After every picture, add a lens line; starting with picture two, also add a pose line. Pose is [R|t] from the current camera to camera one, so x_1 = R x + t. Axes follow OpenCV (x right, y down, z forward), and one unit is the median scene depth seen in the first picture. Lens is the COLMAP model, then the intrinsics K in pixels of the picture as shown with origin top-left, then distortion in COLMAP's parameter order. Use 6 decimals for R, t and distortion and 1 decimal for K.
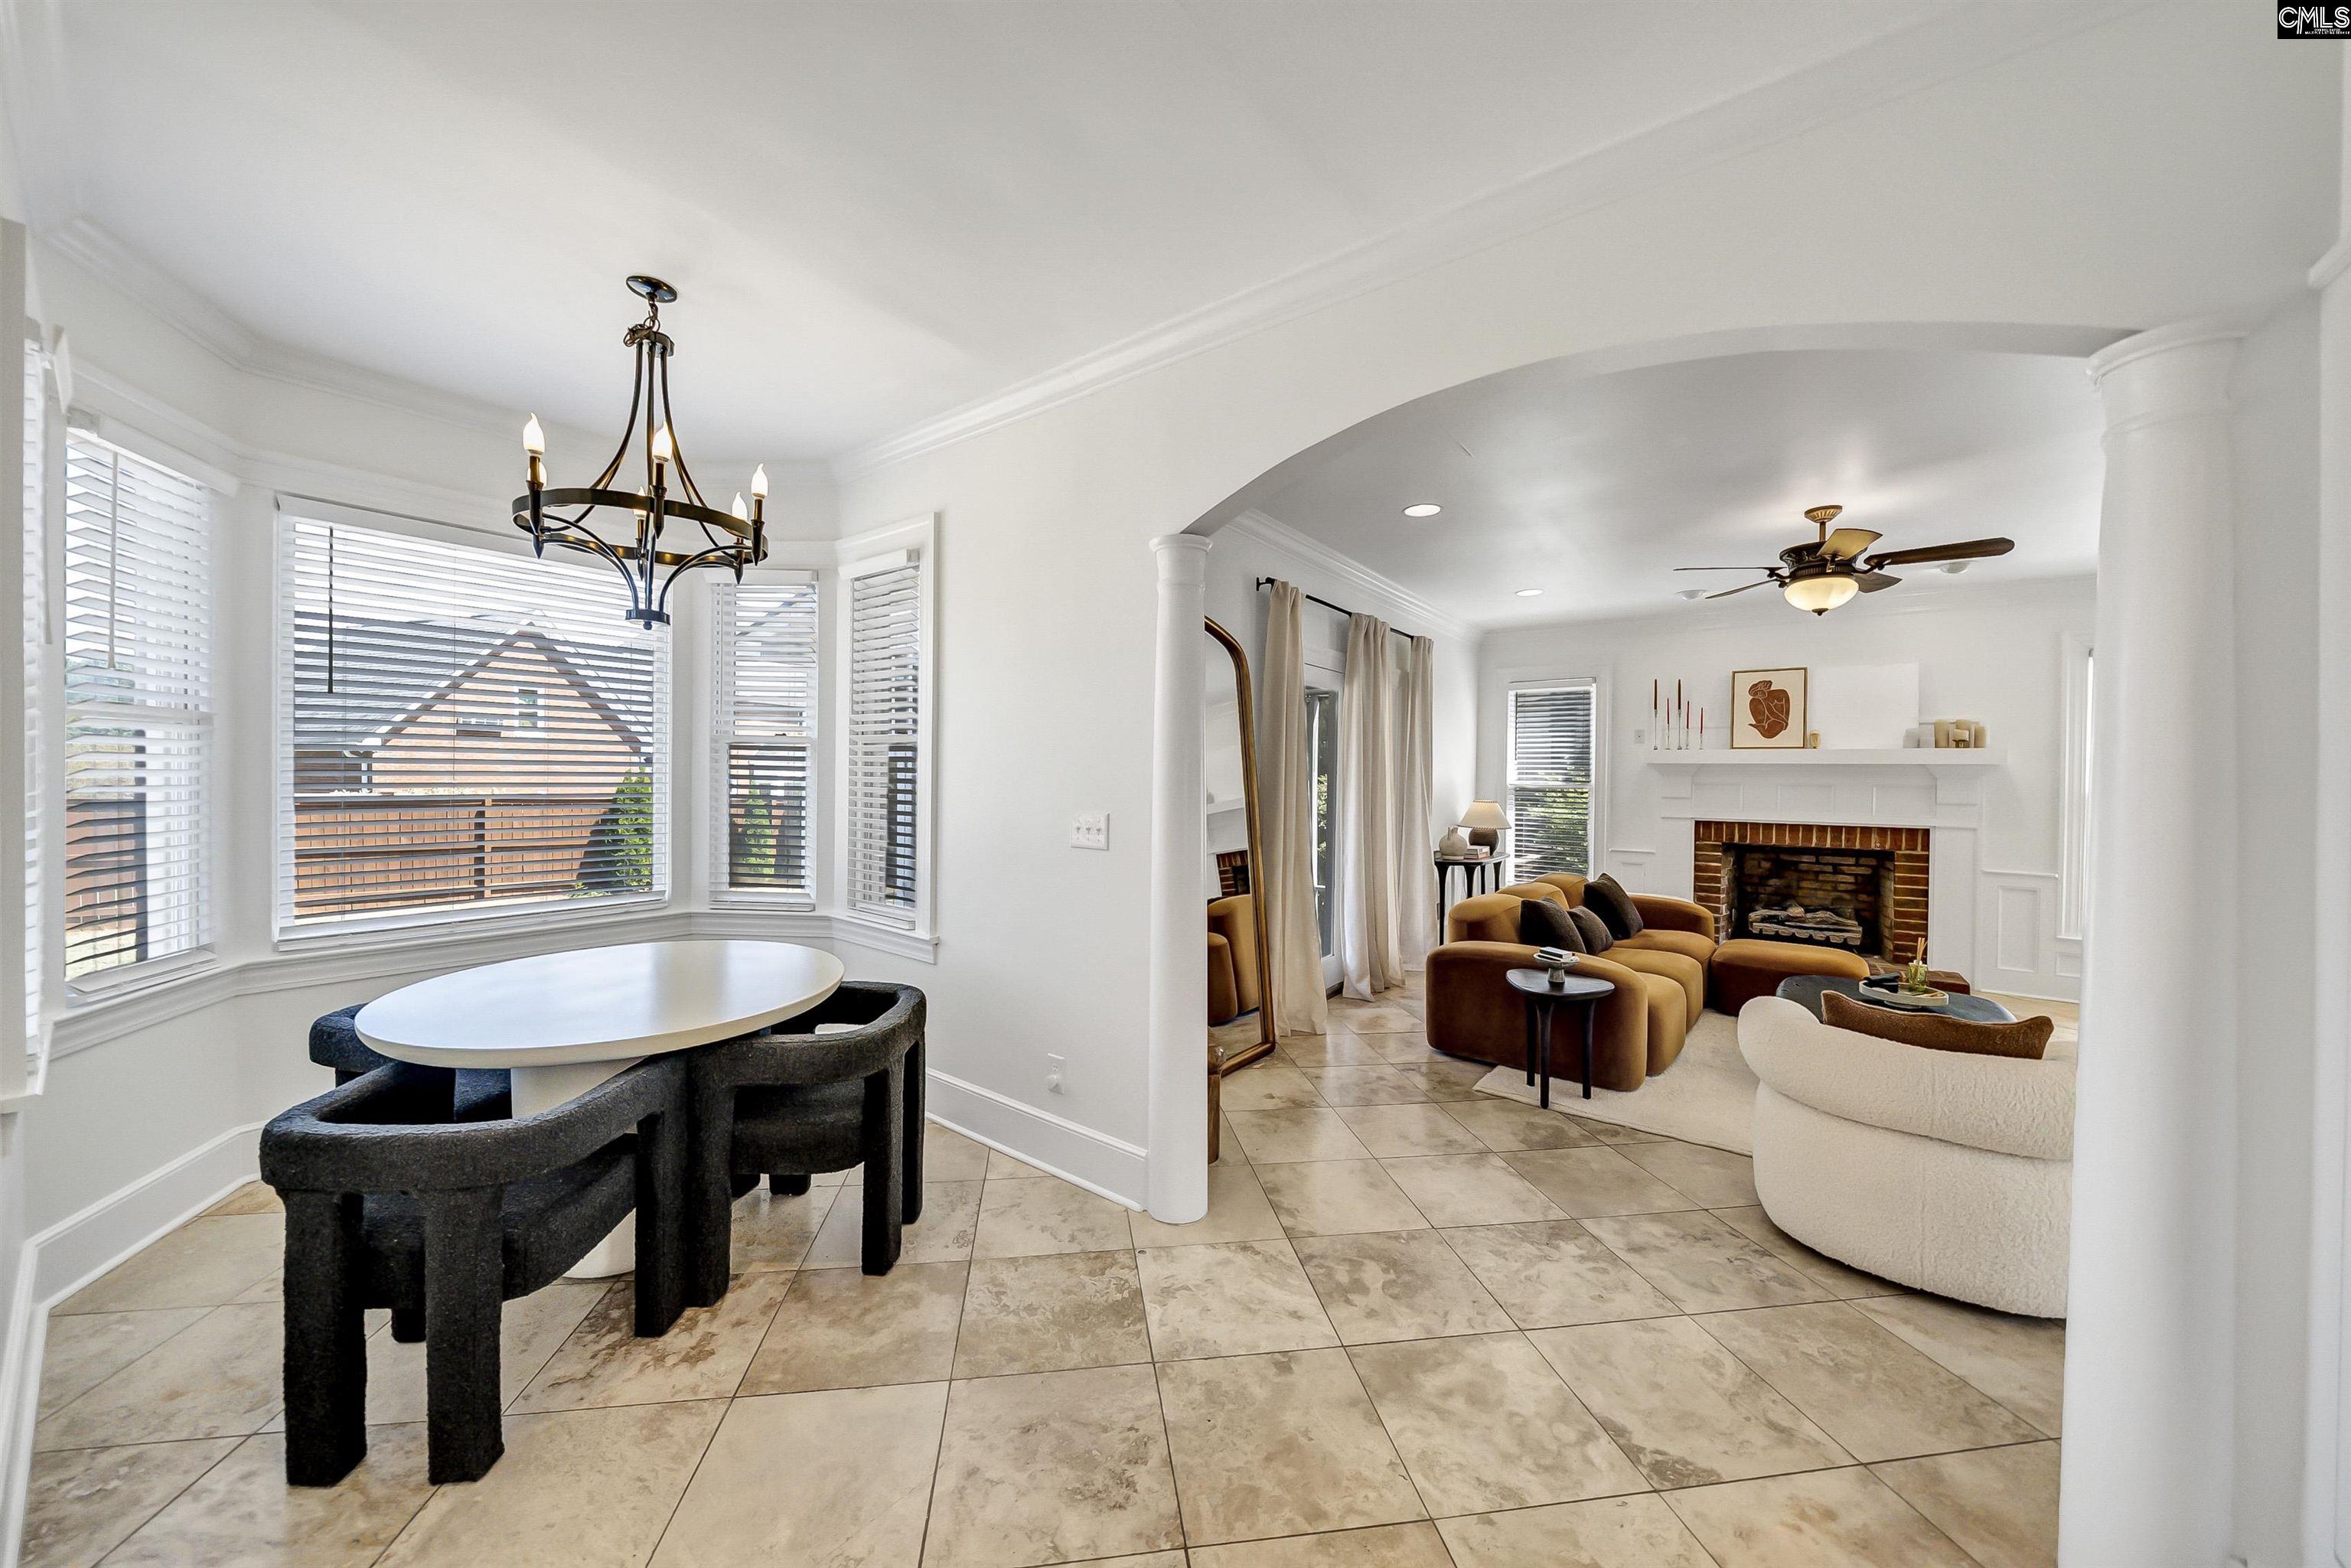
lens RADIAL K [[805.6, 0, 1167.2], [0, 805.6, 785.7], [0, 0, 1]] dist [-0.000191, -0.000044]
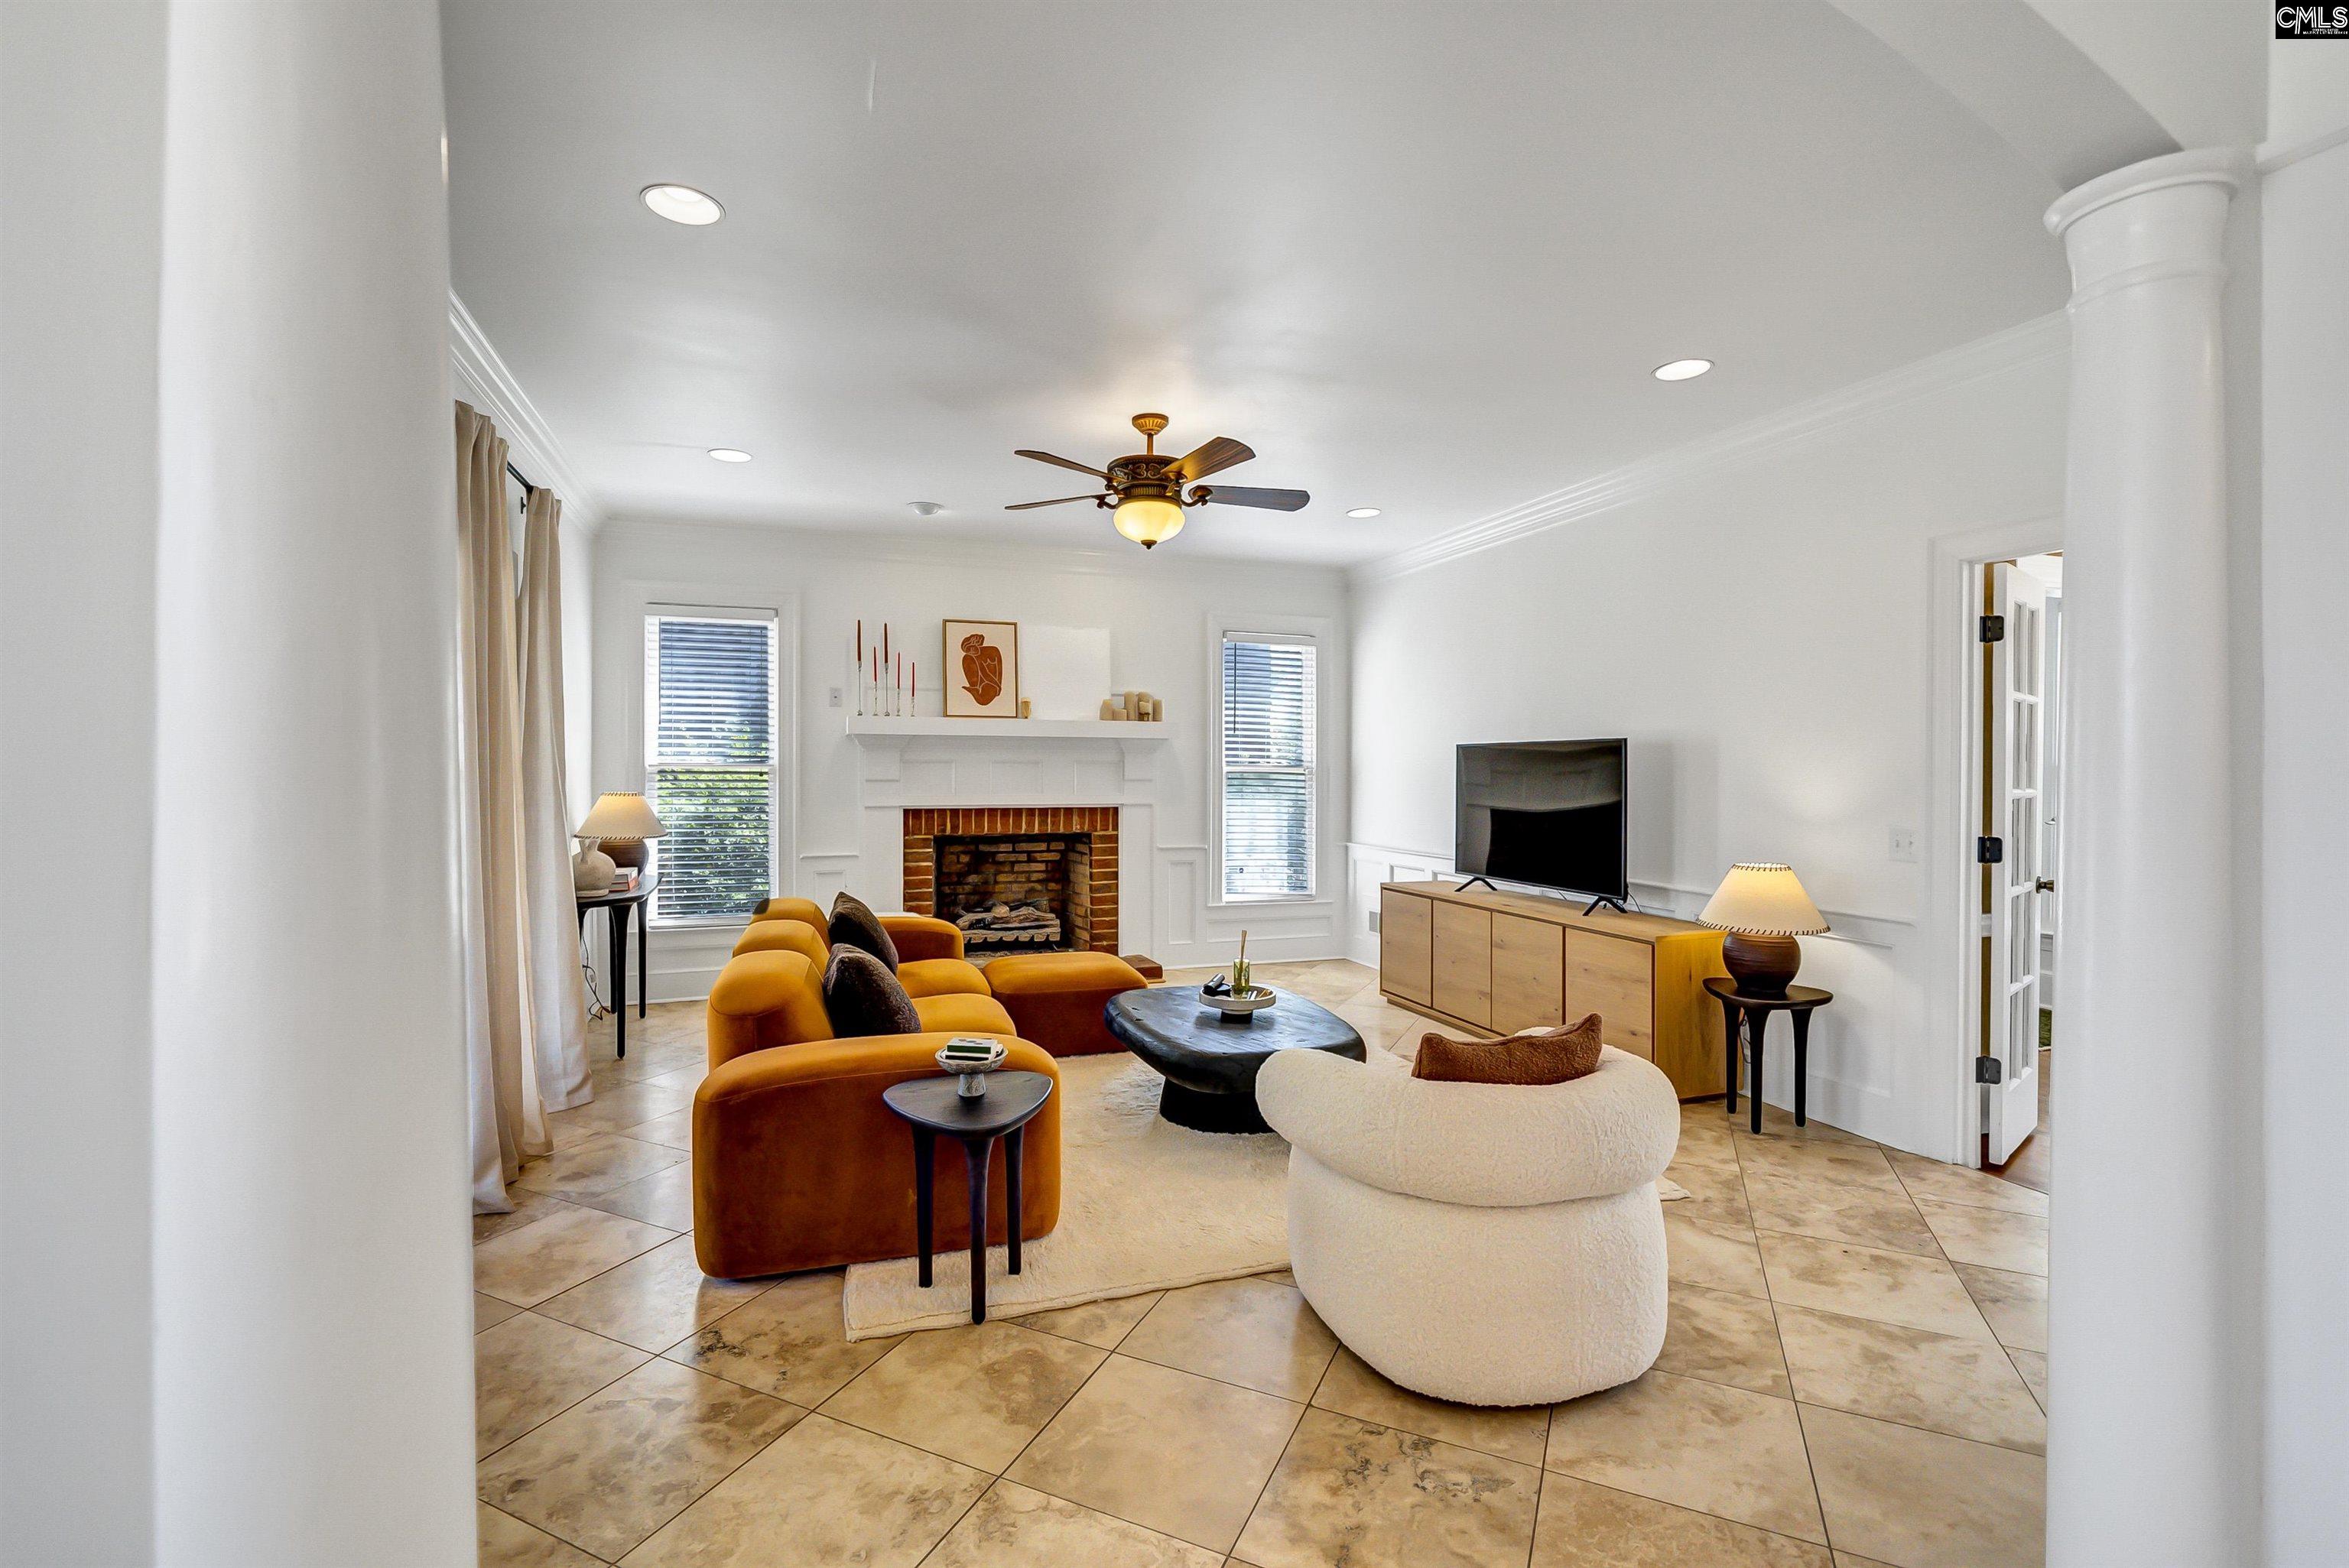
lens RADIAL K [[1038.8, 0, 1150.8], [0, 1038.8, 776.7], [0, 0, 1]] dist [0.001391, 0.000139]
pose [[0.554936, -0.019152, 0.831673, -0.040501], [0.013902, 0.999809, 0.013748, 0.002030], [-0.831777, 0.003933, 0.555096, 0.278124]]
